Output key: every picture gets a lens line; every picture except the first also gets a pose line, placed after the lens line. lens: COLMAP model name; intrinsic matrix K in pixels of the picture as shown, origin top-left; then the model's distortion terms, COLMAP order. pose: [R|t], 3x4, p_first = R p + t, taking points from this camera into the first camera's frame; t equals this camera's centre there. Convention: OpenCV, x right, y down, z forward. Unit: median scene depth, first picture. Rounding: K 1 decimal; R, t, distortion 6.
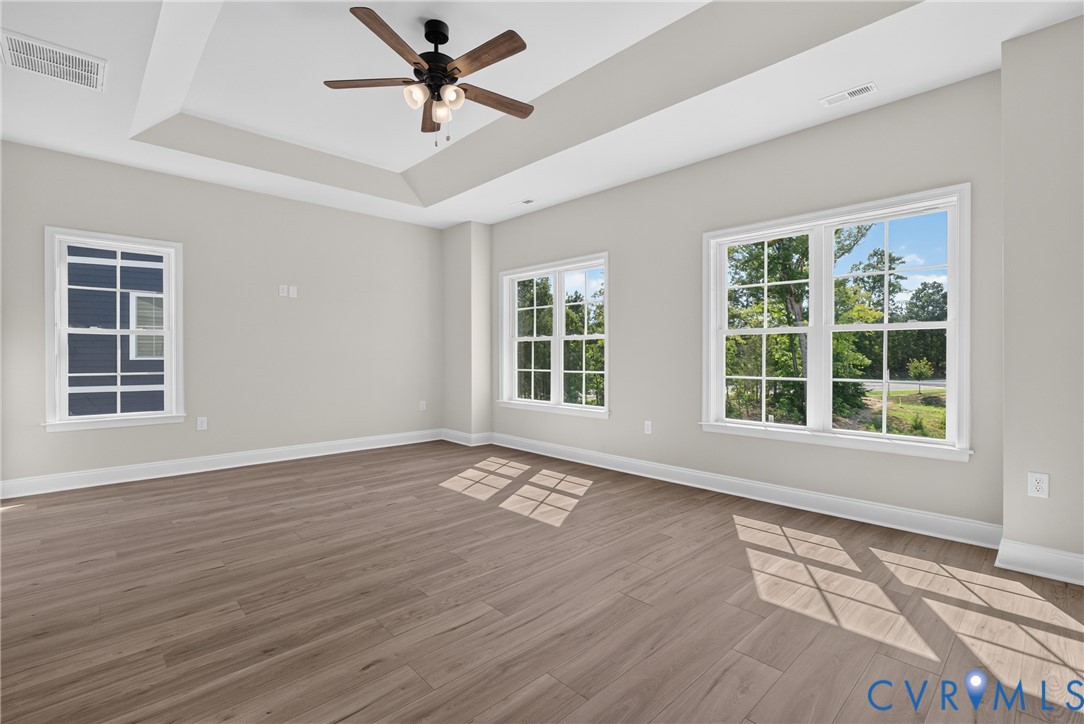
lens RADIAL K [[499.9, 0, 537.9], [0, 499.9, 353.9], [0, 0, 1]] dist [0.003652, -0.001937]
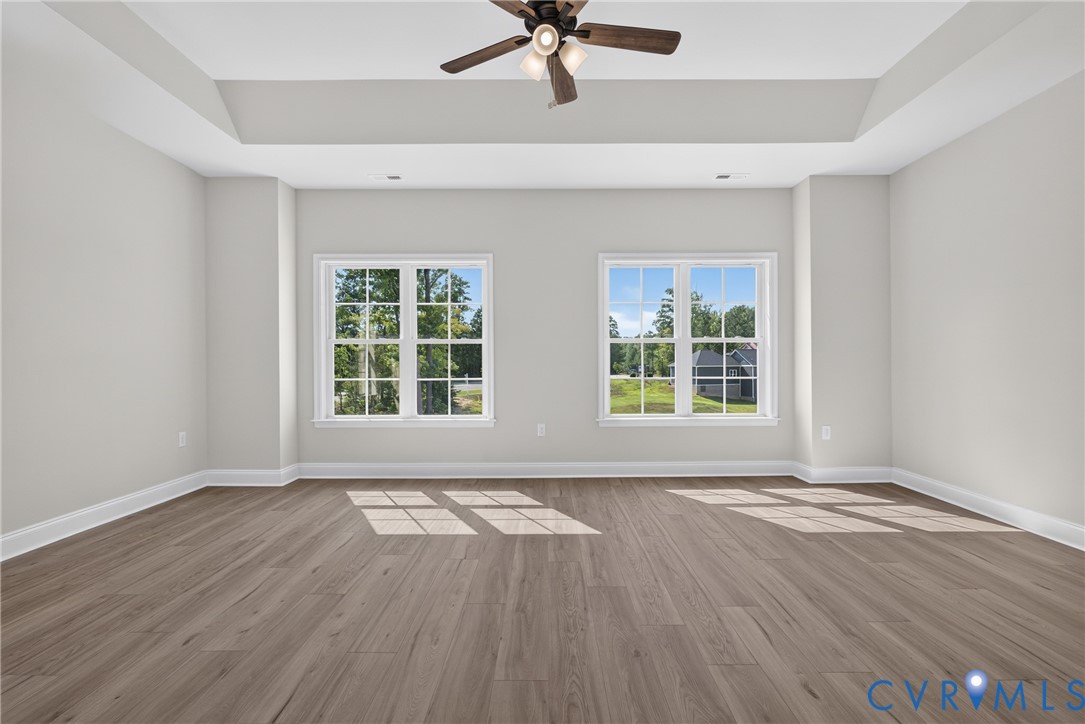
lens RADIAL K [[500.4, 0, 536.7], [0, 500.4, 361.5], [0, 0, 1]] dist [0.003652, -0.001937]
pose [[0.678668, -0.003711, 0.734435, -0.467261], [0.002282, 0.999993, 0.002944, 0.001264], [-0.734441, -0.000322, 0.678672, 0.254357]]
